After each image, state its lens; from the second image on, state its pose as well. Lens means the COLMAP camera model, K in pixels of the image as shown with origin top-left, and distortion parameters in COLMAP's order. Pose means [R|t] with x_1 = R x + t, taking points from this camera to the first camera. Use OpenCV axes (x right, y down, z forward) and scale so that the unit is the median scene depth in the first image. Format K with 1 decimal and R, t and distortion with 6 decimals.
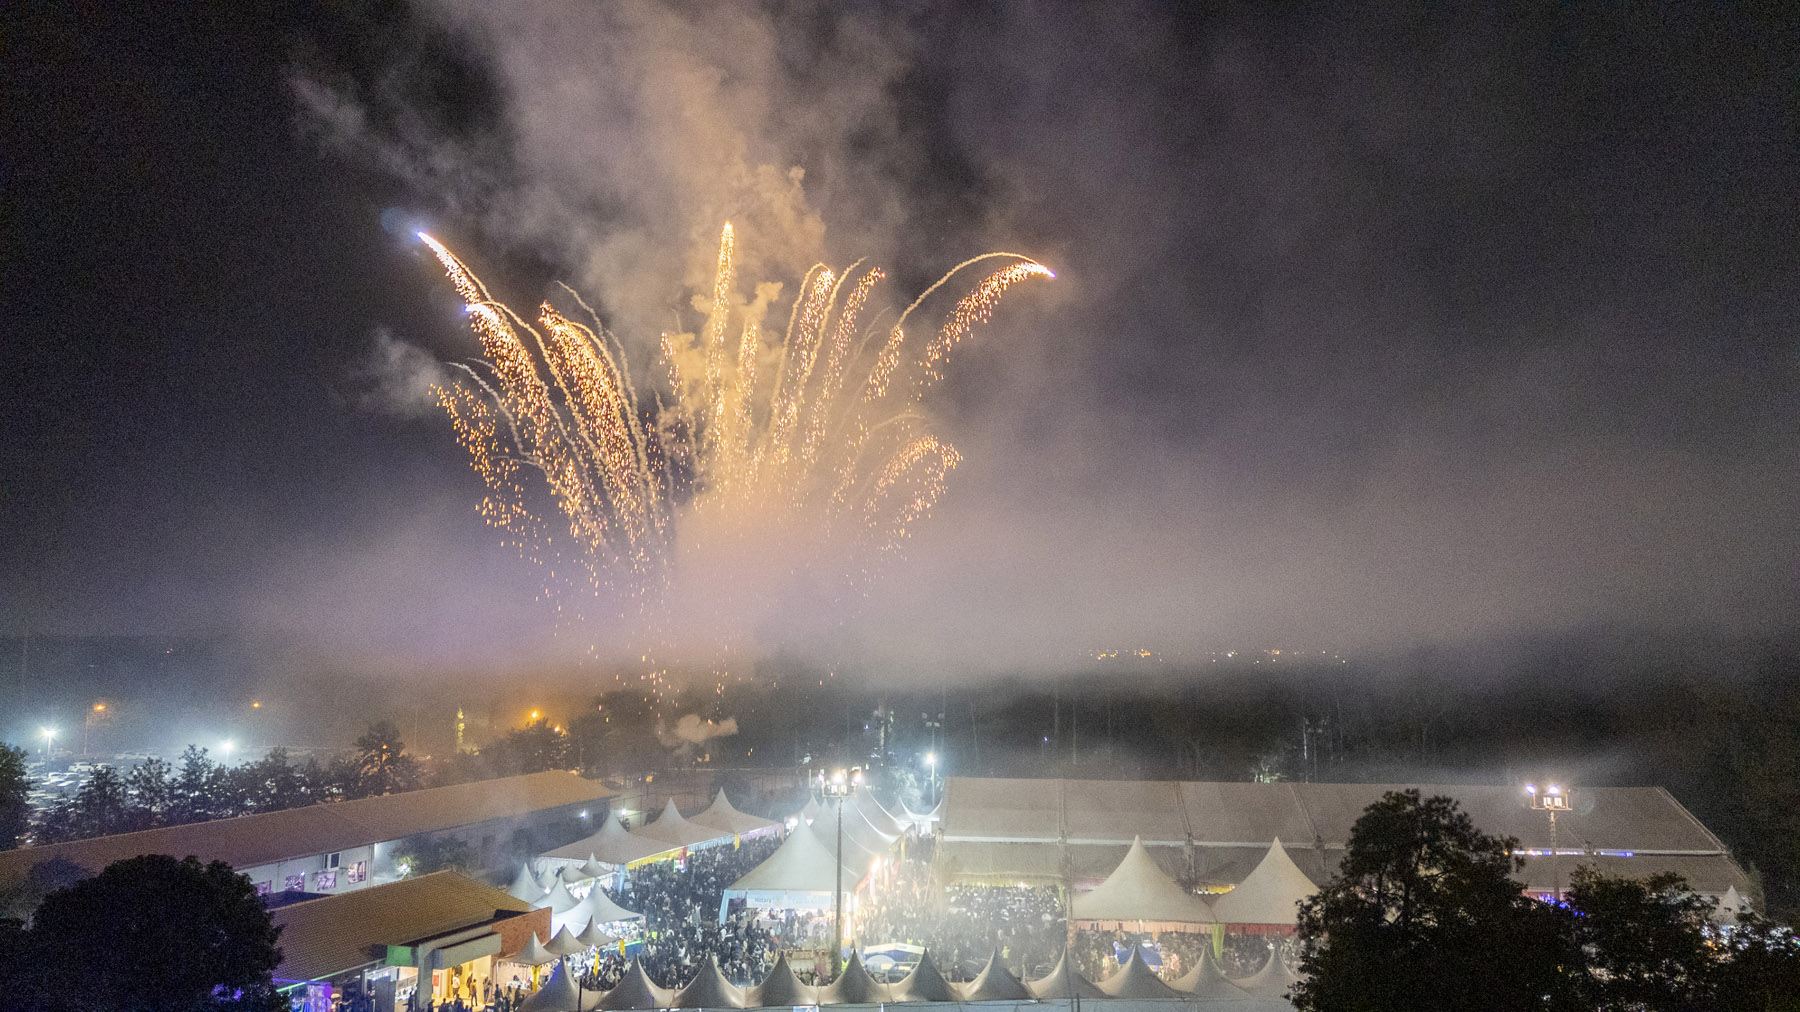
lens RADIAL K [[1312.6, 0, 891.2], [0, 1312.6, 516.2], [0, 0, 1]] dist [0.078237, -0.083618]
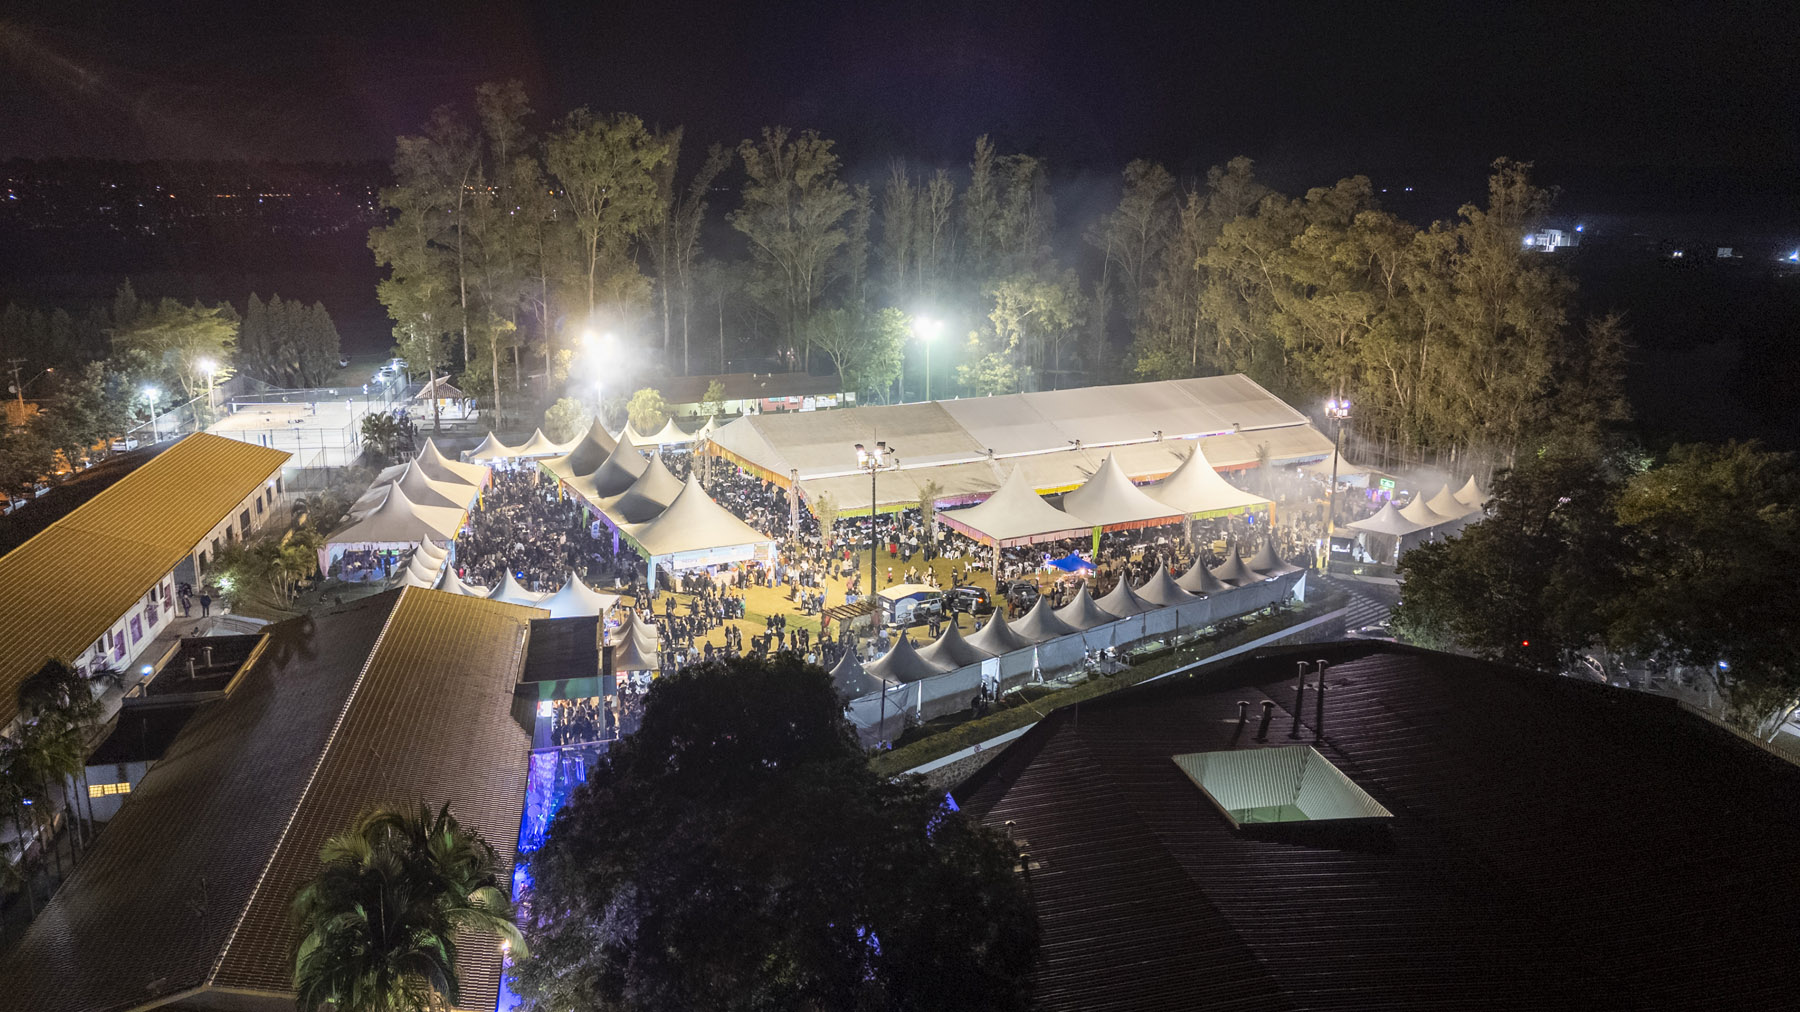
lens RADIAL K [[1312.6, 0, 898.7], [0, 1312.6, 511.3], [0, 0, 1]] dist [0.078237, -0.083618]
pose [[0.820087, -0.124586, 0.558511, -0.541198], [-0.069821, 0.946934, 0.313752, -0.072170], [-0.567963, -0.296301, 0.767870, 0.157120]]
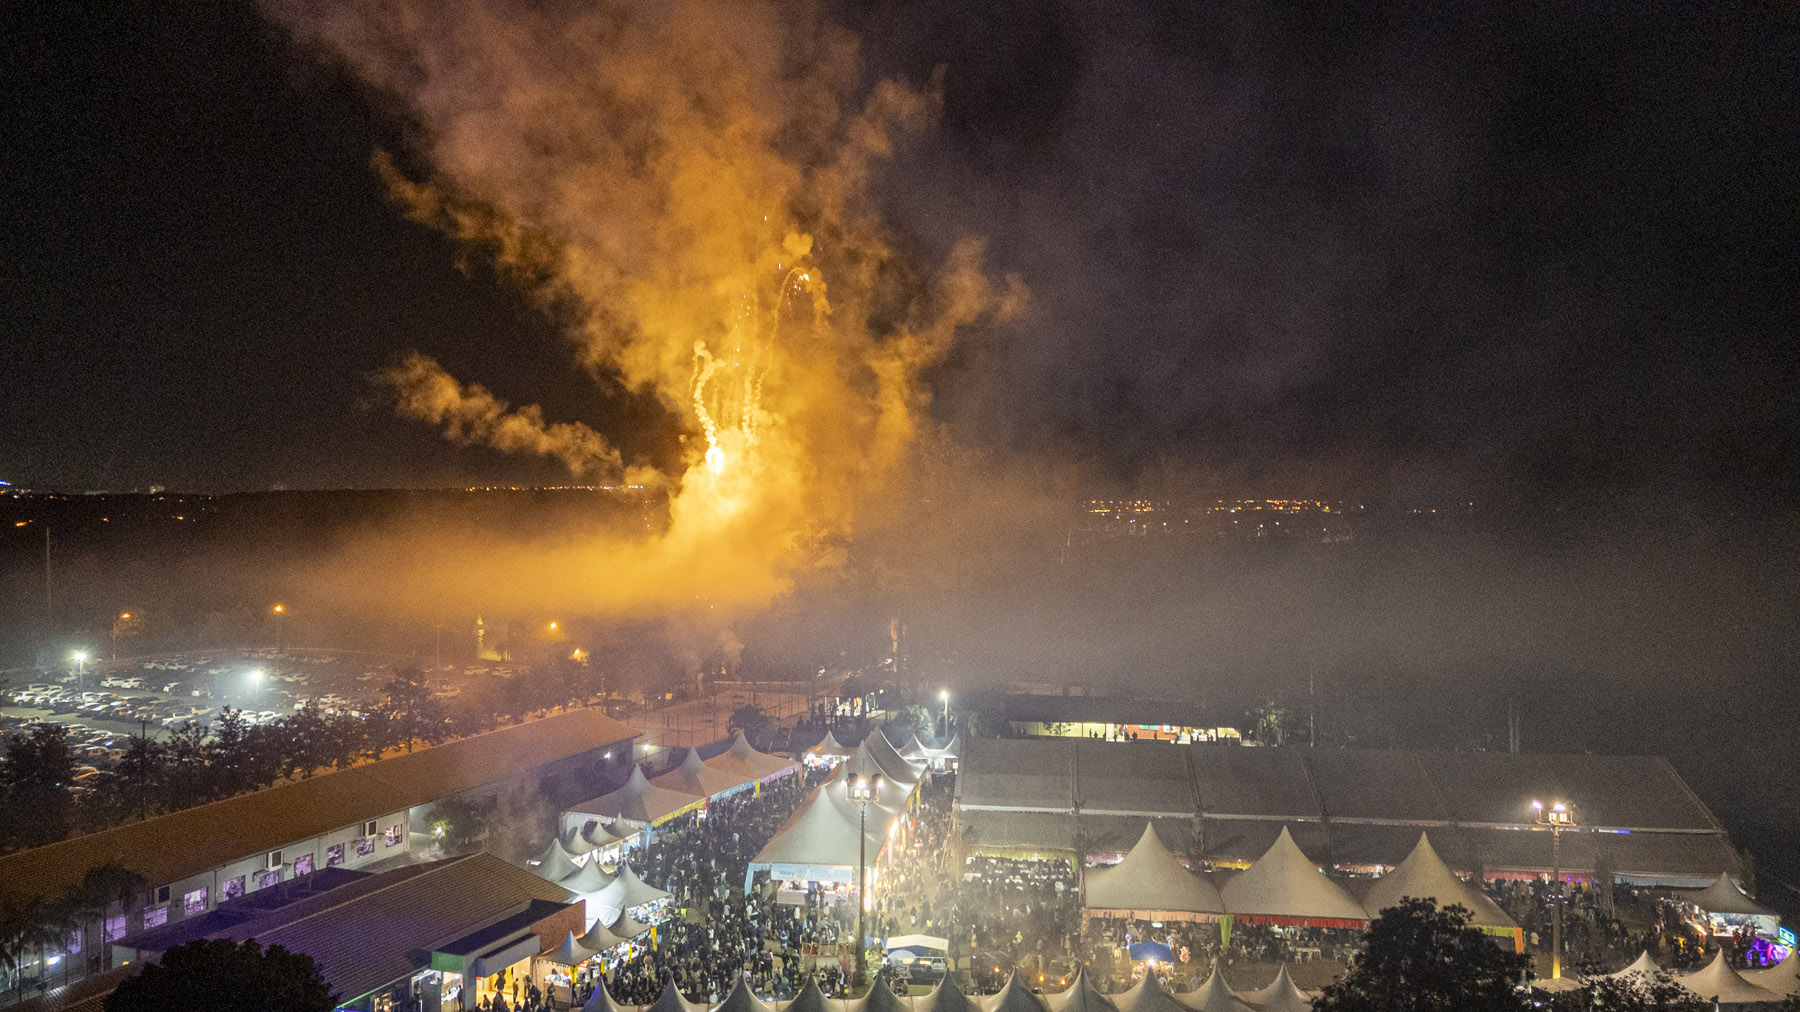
lens RADIAL K [[1312.6, 0, 892.6], [0, 1312.6, 500.4], [0, 0, 1]] dist [0.078237, -0.083618]
pose [[0.999971, 0.007076, -0.002774, -0.013482], [-0.006748, 0.994527, 0.104264, -0.112657], [0.003496, -0.104242, 0.994546, 0.000205]]
